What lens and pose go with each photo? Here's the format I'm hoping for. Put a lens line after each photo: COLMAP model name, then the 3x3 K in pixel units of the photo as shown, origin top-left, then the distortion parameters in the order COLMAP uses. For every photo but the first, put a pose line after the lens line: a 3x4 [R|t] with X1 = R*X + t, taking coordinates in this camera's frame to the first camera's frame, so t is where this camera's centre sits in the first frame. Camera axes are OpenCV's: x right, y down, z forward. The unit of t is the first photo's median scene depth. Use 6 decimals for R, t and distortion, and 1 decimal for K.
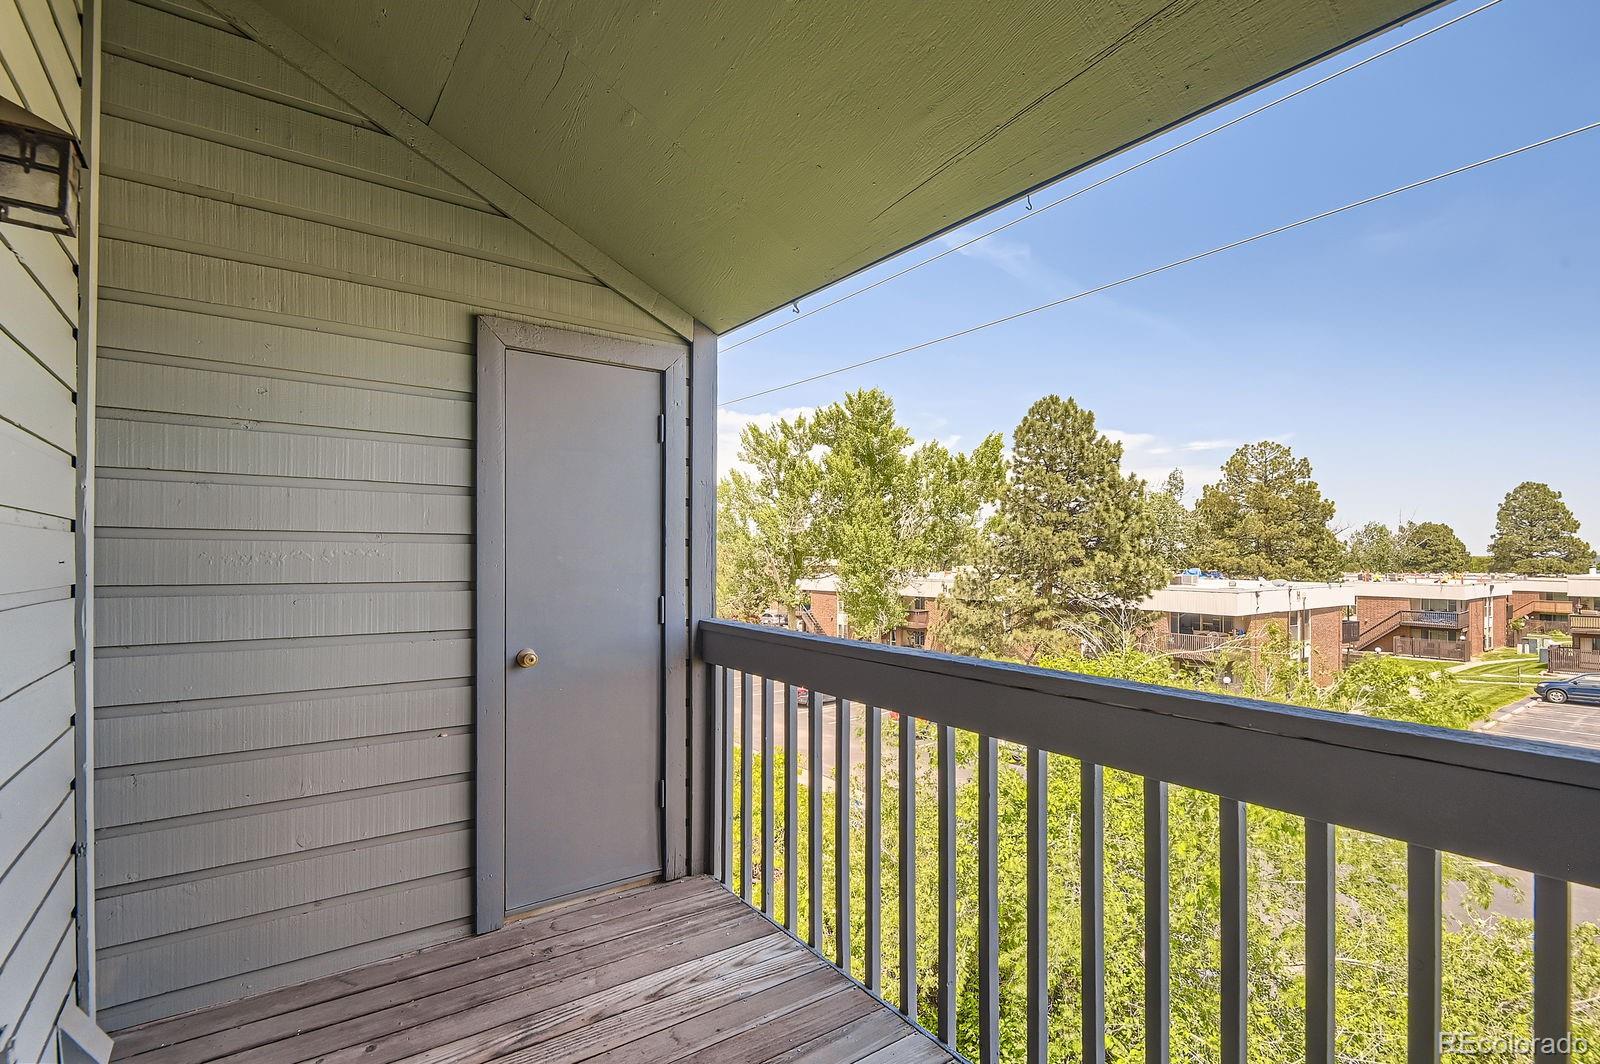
lens RADIAL K [[741.9, 0, 781.2], [0, 741.9, 554.0], [0, 0, 1]] dist [0.005259, -0.005827]
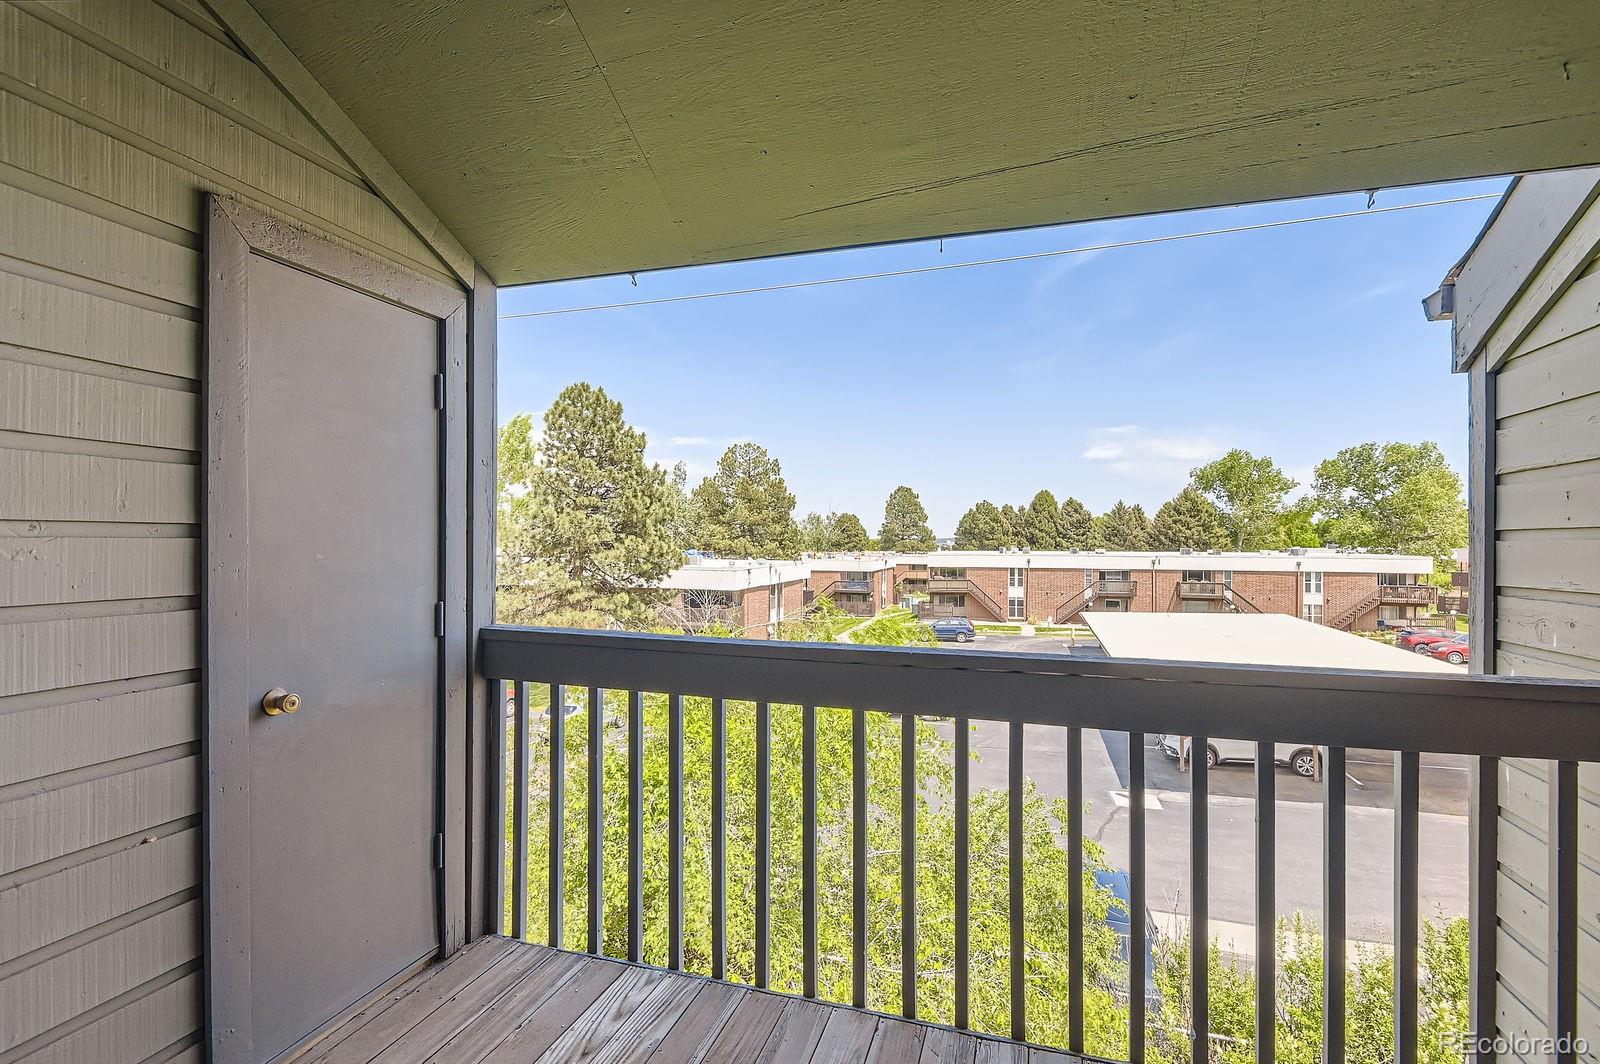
lens RADIAL K [[741.9, 0, 794.6], [0, 741.9, 534.5], [0, 0, 1]] dist [0.005259, -0.005827]
pose [[0.797090, 0.003257, 0.603851, -0.313396], [-0.001495, 0.999993, -0.003420, -0.012216], [-0.603858, 0.001823, 0.797090, 0.126748]]
